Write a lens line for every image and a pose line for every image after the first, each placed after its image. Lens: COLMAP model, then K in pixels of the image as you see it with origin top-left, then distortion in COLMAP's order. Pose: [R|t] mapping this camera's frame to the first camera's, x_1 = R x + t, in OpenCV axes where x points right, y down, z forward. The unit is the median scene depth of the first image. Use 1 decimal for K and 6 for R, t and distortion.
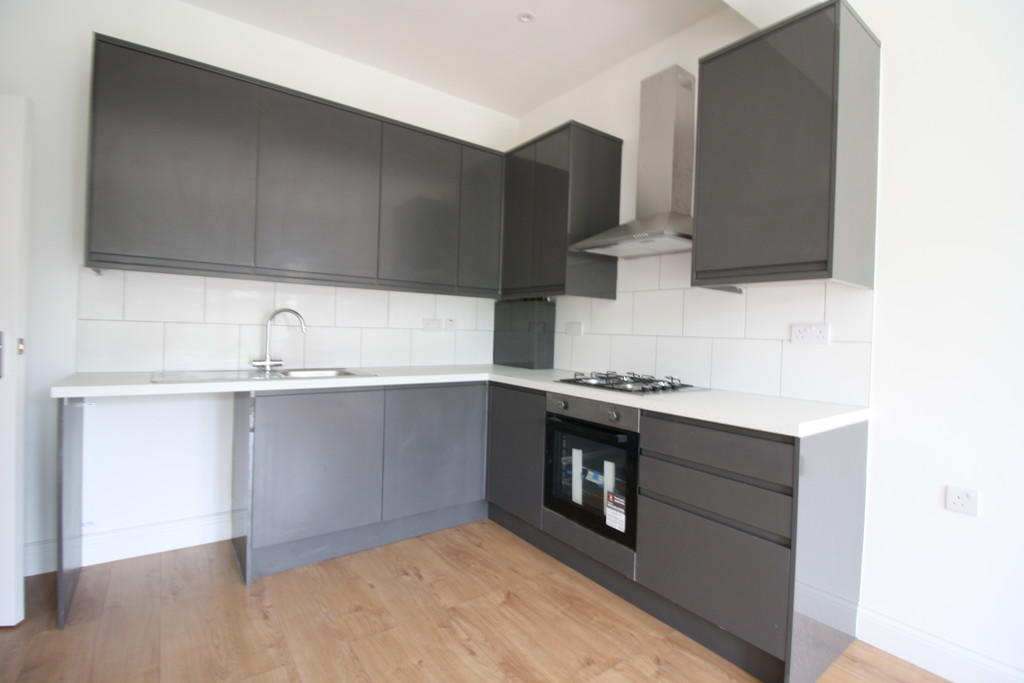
lens RADIAL K [[477.1, 0, 513.3], [0, 477.1, 338.3], [0, 0, 1]] dist [-0.013883, -0.004684]
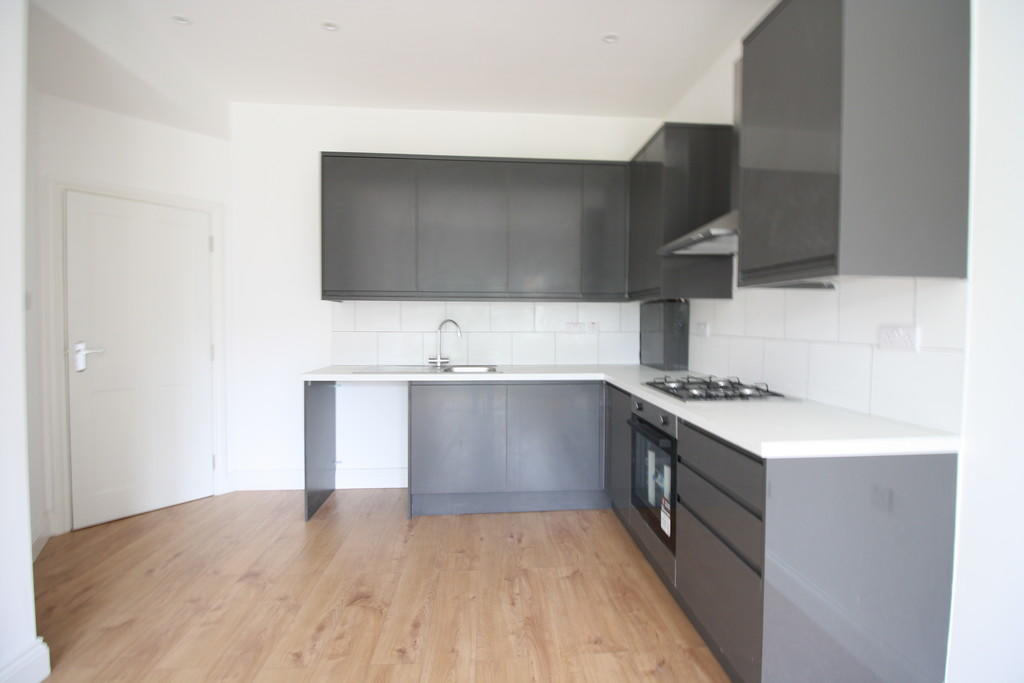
lens RADIAL K [[477.1, 0, 521.6], [0, 477.1, 337.4], [0, 0, 1]] dist [-0.013883, -0.004684]
pose [[0.843362, -0.008494, -0.537279, 0.465300], [0.013579, 0.999893, 0.005508, -0.020413], [0.537175, -0.011941, 0.843386, -0.006791]]
